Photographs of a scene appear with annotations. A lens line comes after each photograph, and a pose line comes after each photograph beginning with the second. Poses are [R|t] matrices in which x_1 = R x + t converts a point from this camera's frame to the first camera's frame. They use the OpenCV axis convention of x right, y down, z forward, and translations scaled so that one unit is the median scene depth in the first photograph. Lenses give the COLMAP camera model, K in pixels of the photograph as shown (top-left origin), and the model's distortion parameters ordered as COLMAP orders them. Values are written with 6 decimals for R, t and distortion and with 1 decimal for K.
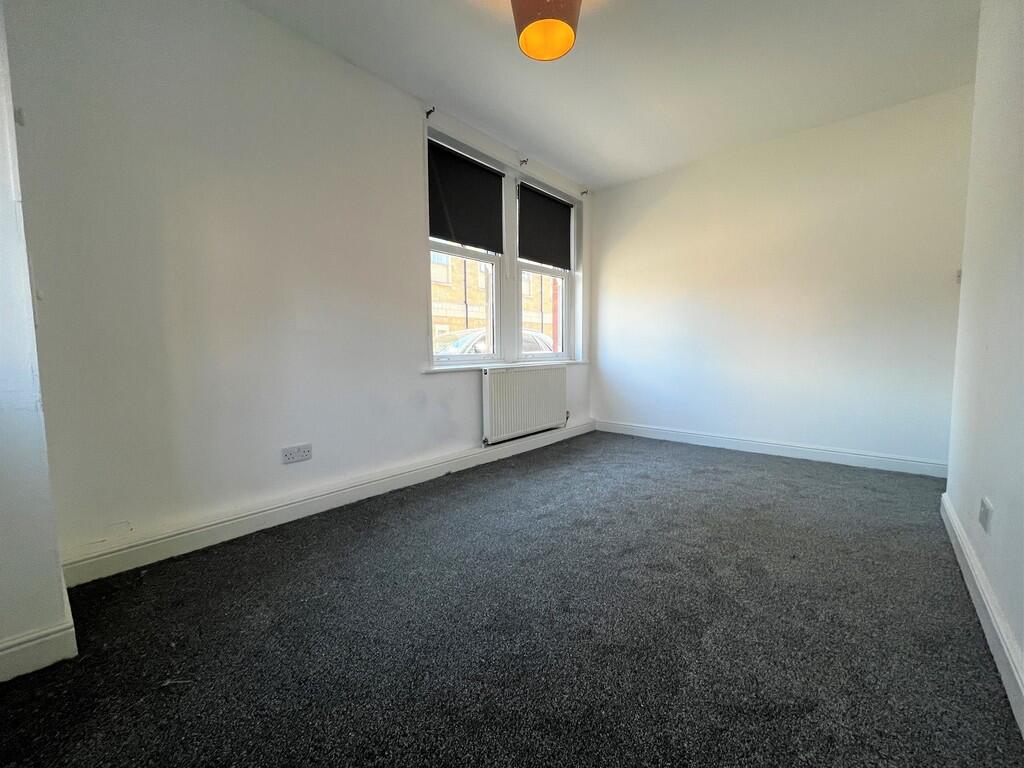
lens RADIAL K [[415.8, 0, 512.0], [0, 415.8, 381.3], [0, 0, 1]] dist [-0.000858, -0.000054]
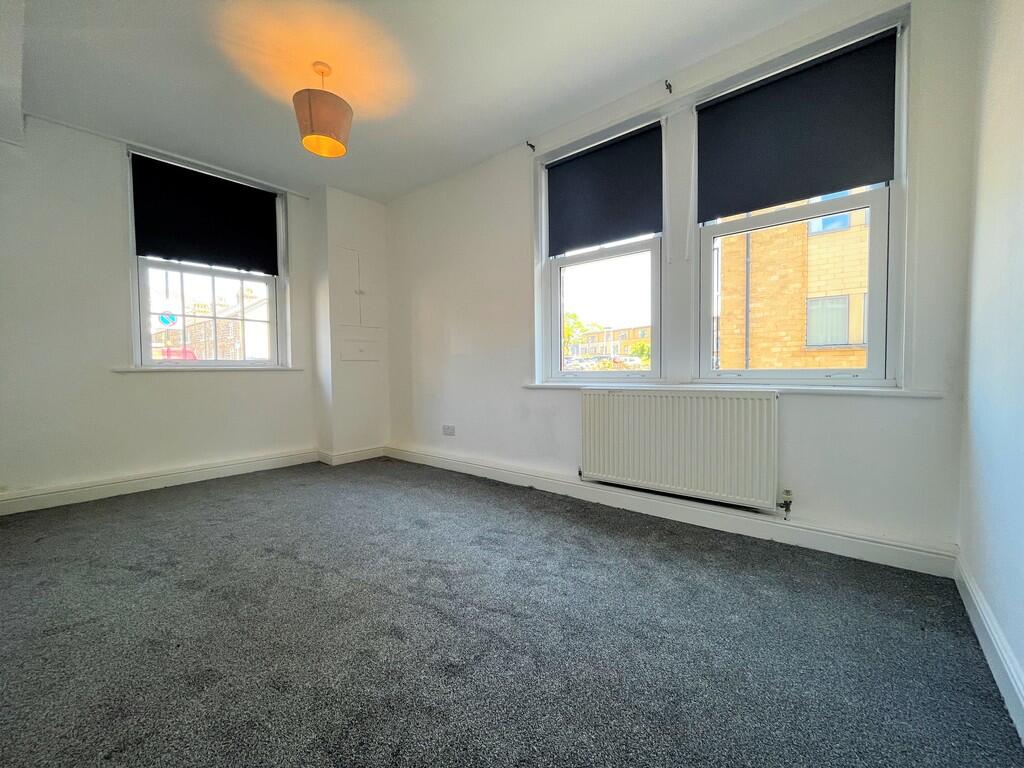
lens RADIAL K [[415.1, 0, 515.5], [0, 415.1, 383.8], [0, 0, 1]] dist [-0.001485, -0.000094]
pose [[0.031488, 0.037573, -0.998798, 0.663002], [-0.073978, 0.996640, 0.035160, -0.049564], [0.996763, 0.072782, 0.034162, 0.711792]]
